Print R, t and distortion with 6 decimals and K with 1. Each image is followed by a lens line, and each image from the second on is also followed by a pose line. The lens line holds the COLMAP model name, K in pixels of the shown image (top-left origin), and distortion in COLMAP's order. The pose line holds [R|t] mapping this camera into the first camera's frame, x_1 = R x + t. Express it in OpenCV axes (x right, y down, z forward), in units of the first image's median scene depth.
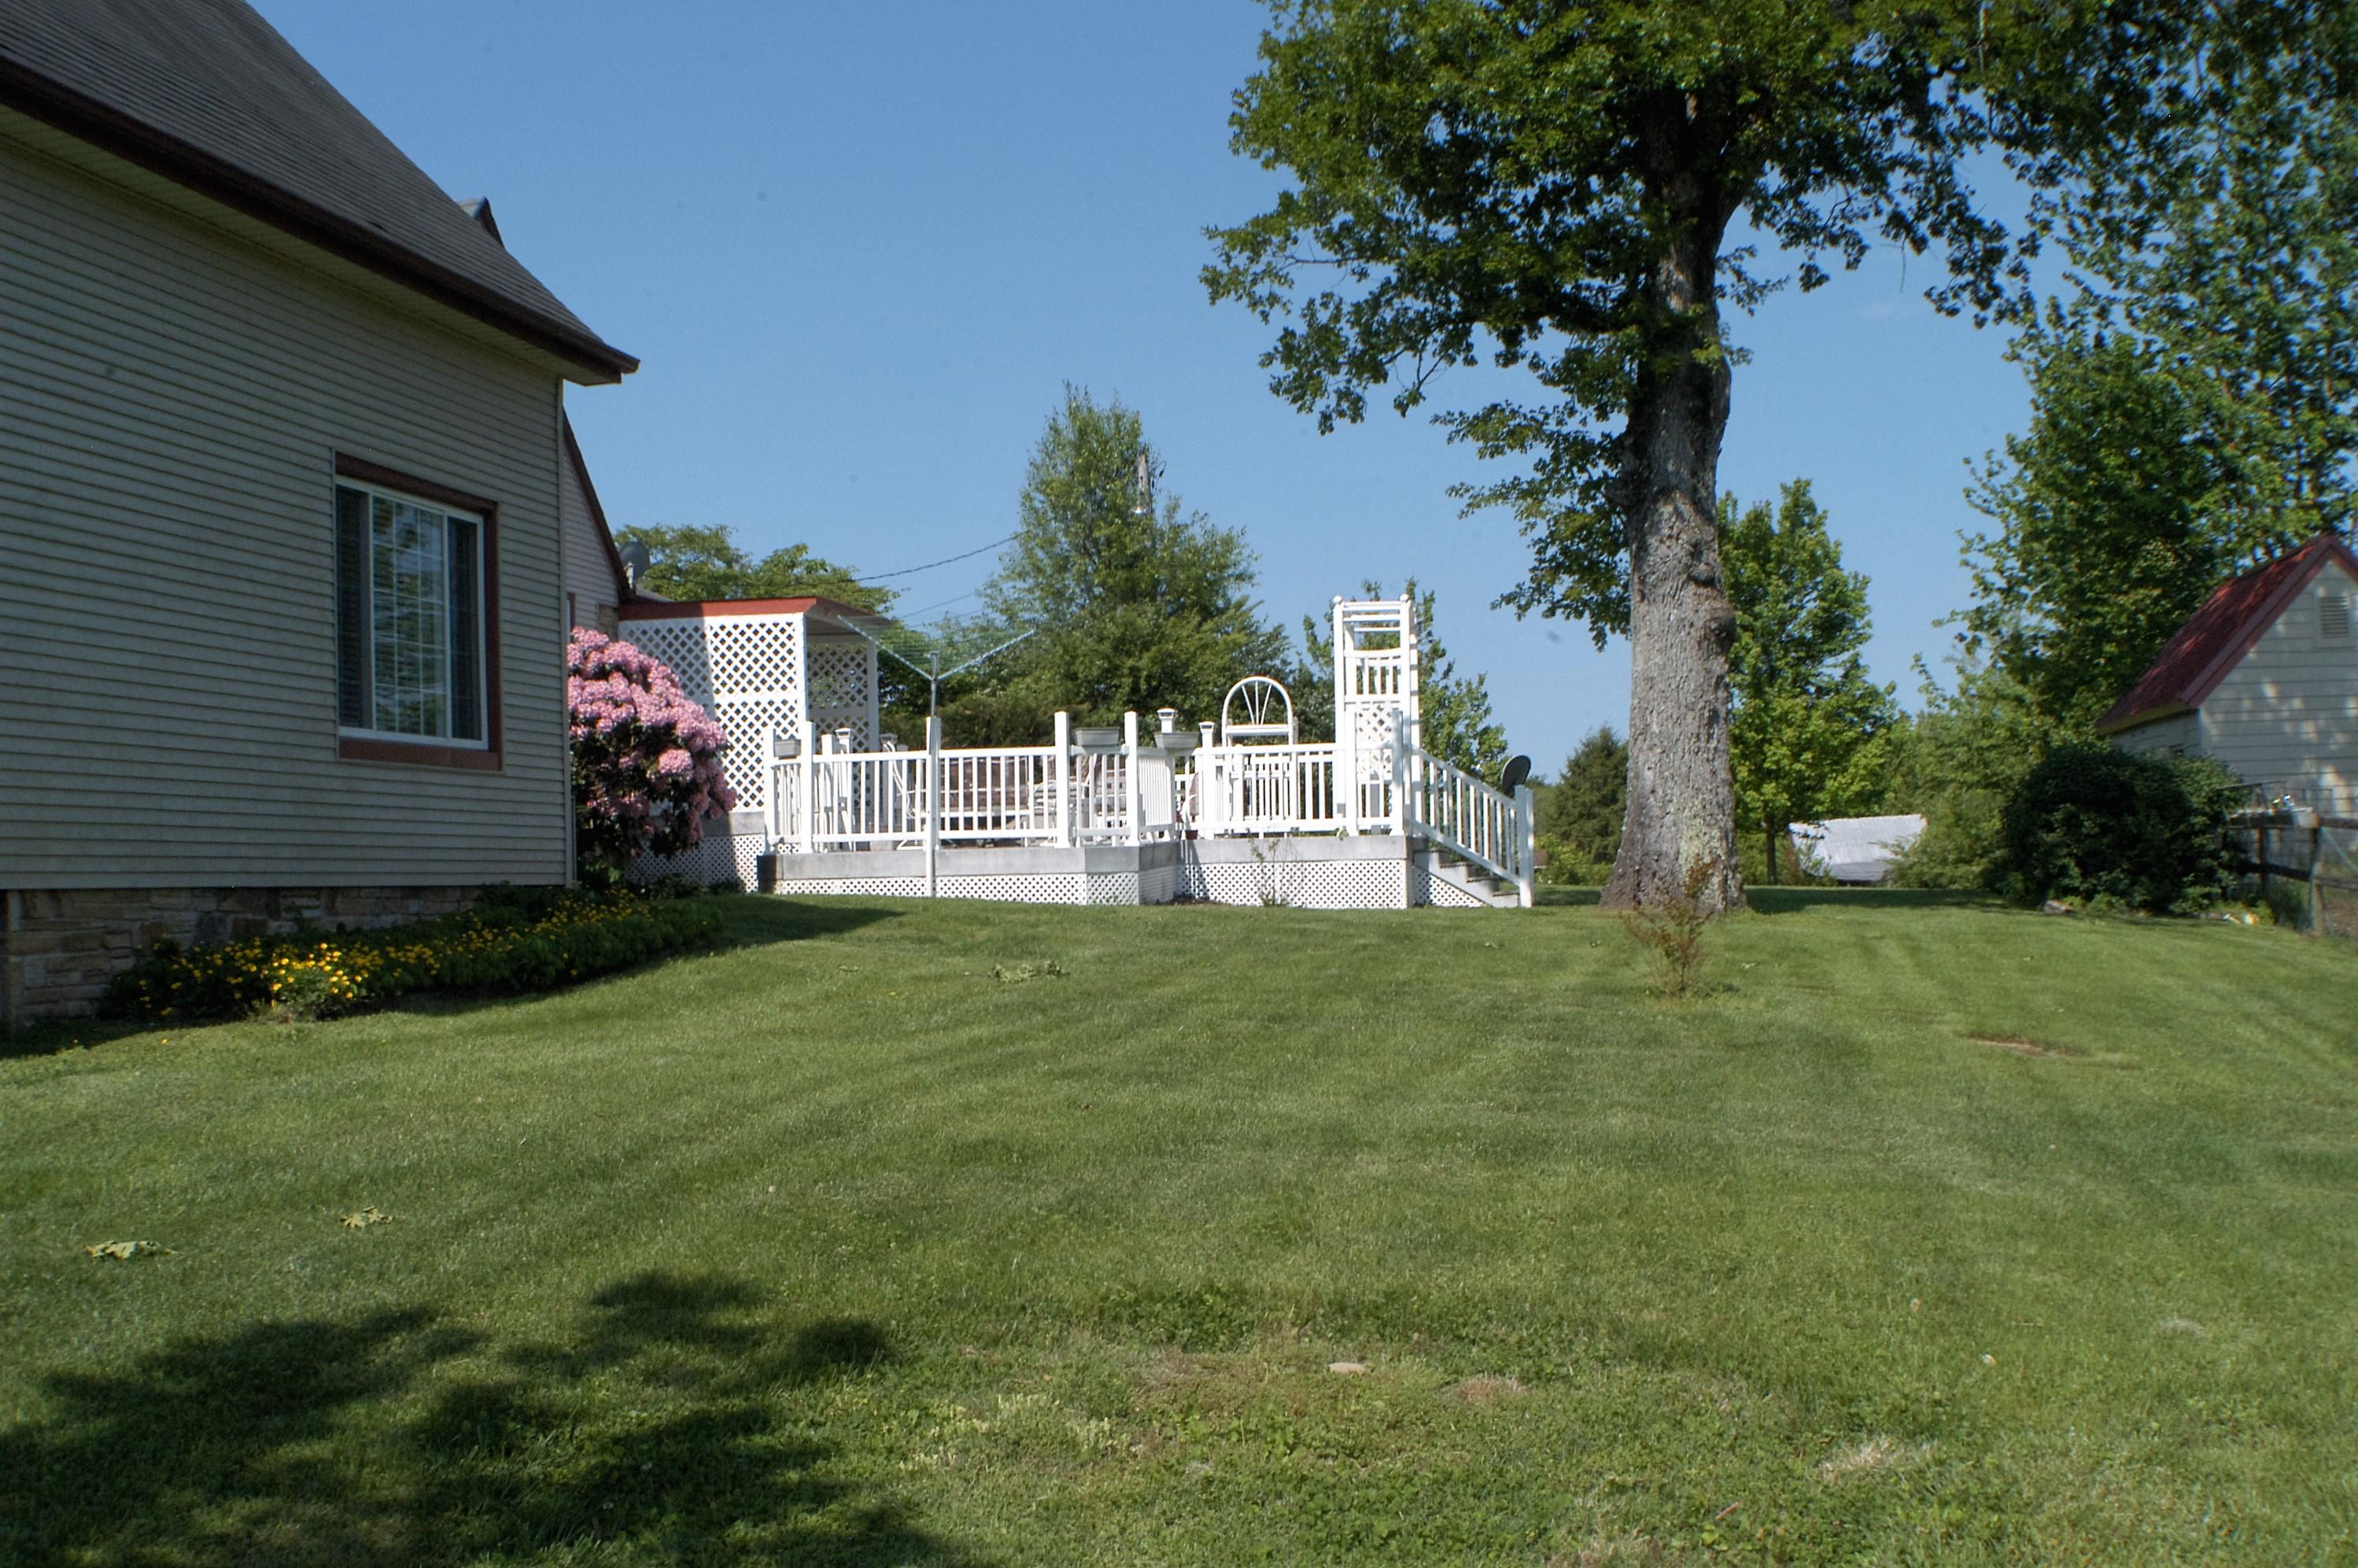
lens RADIAL K [[2424.2, 0, 1164.1], [0, 2424.2, 846.1], [0, 0, 1]] dist [-0.171712, 0.020874]
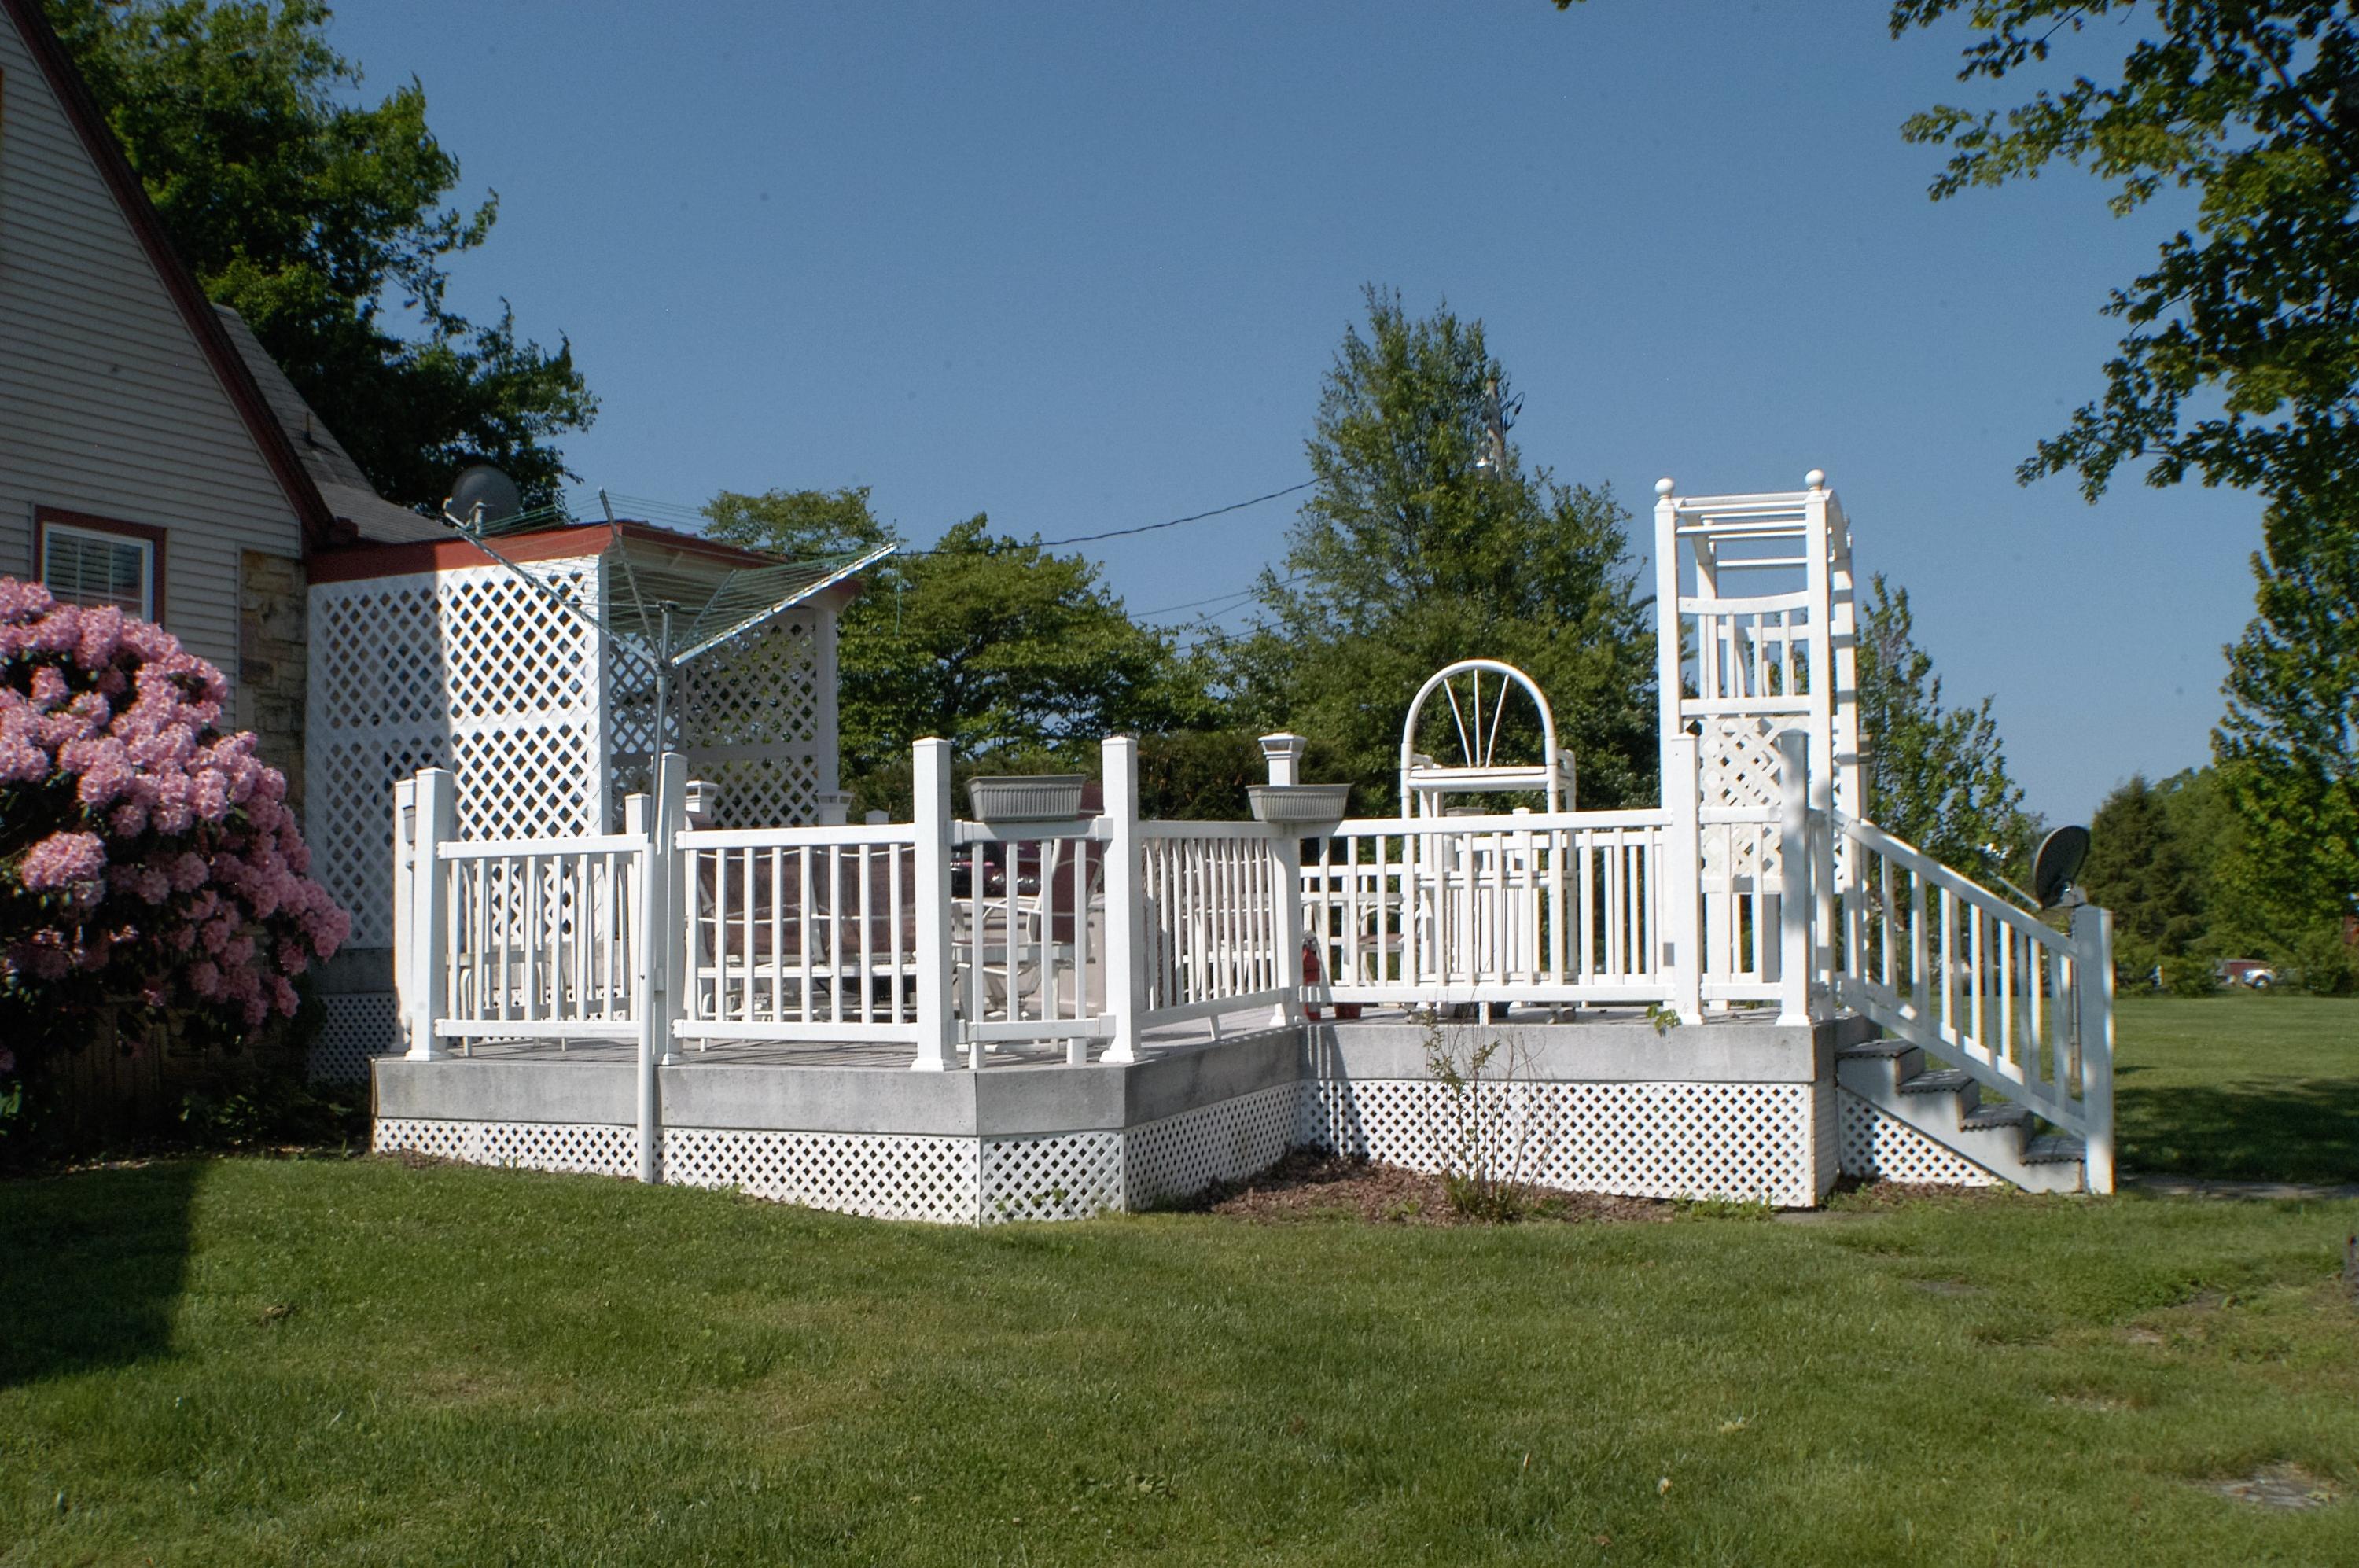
lens RADIAL K [[2425.3, 0, 1164.6], [0, 2425.3, 846.2], [0, 0, 1]] dist [-0.171712, 0.020874]
pose [[0.979738, -0.002121, -0.200272, 0.070682], [-0.002208, 0.999769, -0.021391, -0.025768], [0.200271, 0.021400, 0.979507, 0.552096]]
